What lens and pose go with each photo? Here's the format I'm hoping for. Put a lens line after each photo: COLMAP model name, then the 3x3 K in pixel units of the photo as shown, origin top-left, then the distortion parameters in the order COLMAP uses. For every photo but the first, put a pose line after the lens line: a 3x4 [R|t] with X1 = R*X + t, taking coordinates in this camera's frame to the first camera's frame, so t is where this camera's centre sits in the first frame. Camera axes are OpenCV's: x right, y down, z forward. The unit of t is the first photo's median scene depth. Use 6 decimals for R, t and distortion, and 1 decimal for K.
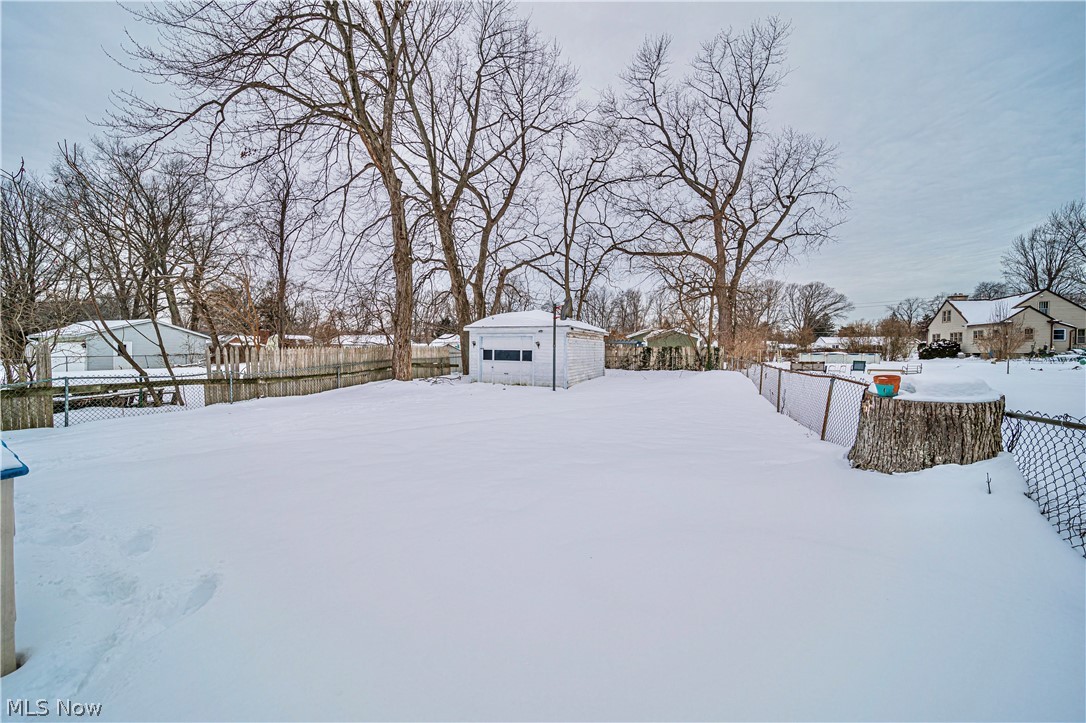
lens RADIAL K [[377.4, 0, 561.0], [0, 377.4, 357.1], [0, 0, 1]] dist [0.000532, -0.000062]
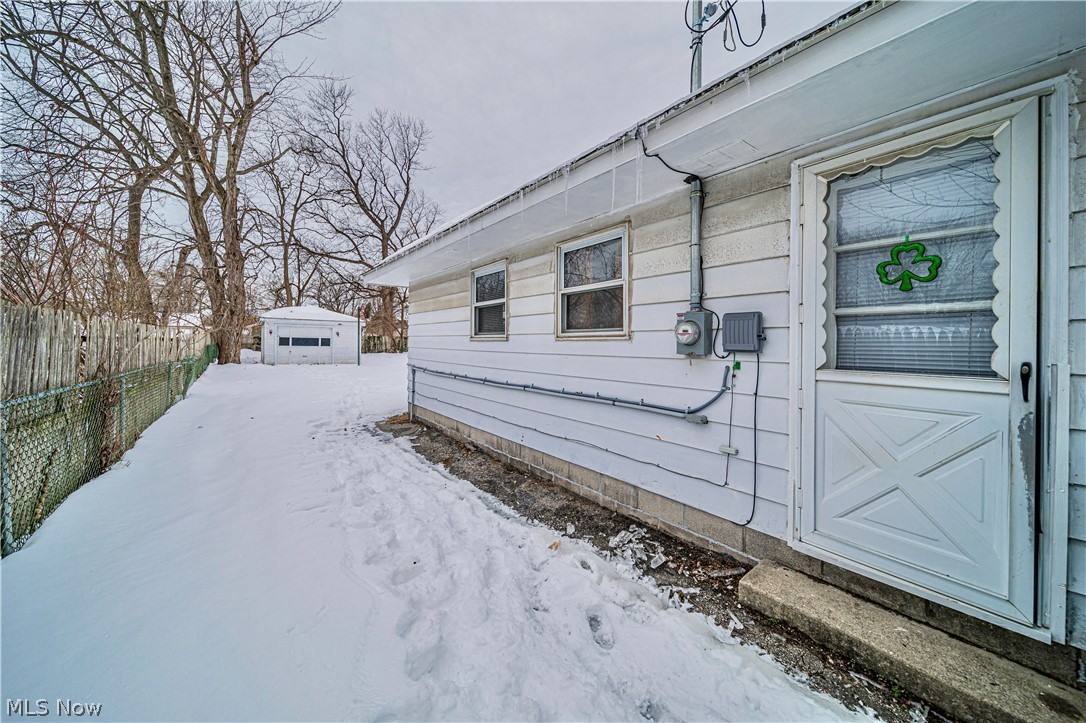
lens RADIAL K [[381.5, 0, 527.2], [0, 381.5, 344.7], [0, 0, 1]] dist [-0.000649, -0.000106]
pose [[0.553129, -0.003255, 0.833089, -0.444699], [0.004445, 0.999990, 0.000956, 0.003891], [-0.833084, 0.003175, 0.553137, -0.183286]]
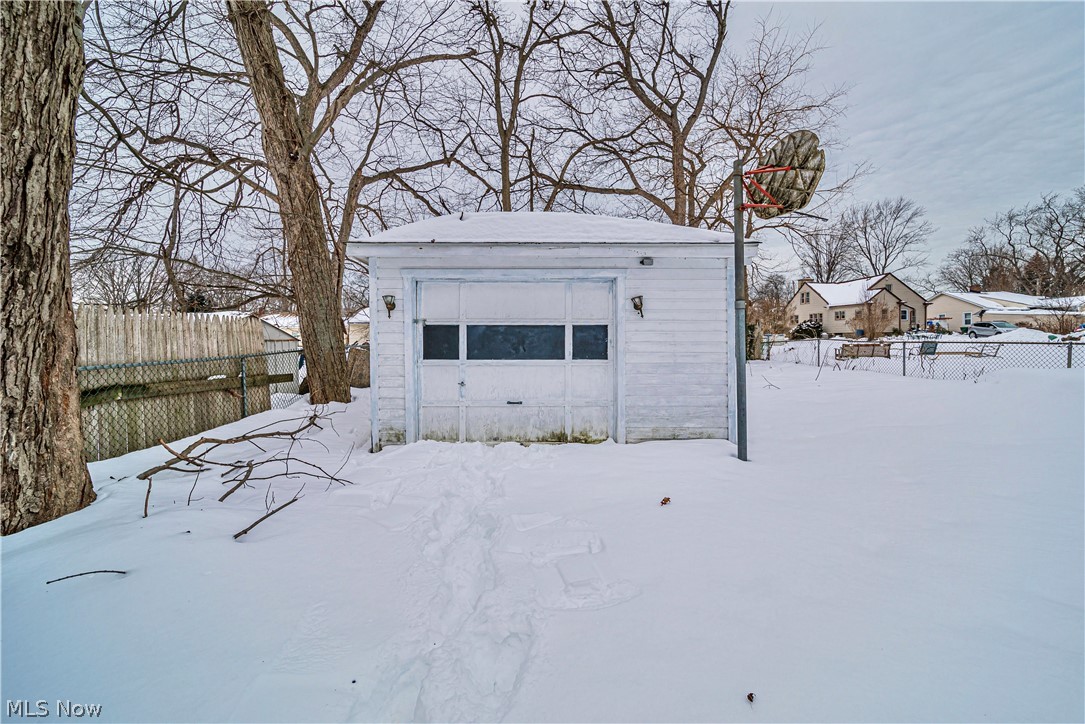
lens RADIAL K [[414.2, 0, 536.7], [0, 414.2, 340.7], [0, 0, 1]] dist [0.000332, -0.000032]
pose [[0.921669, -0.018025, 0.387559, -0.142718], [0.022023, 0.999740, -0.005877, -0.001916], [-0.387352, 0.013952, 0.921826, 0.383026]]
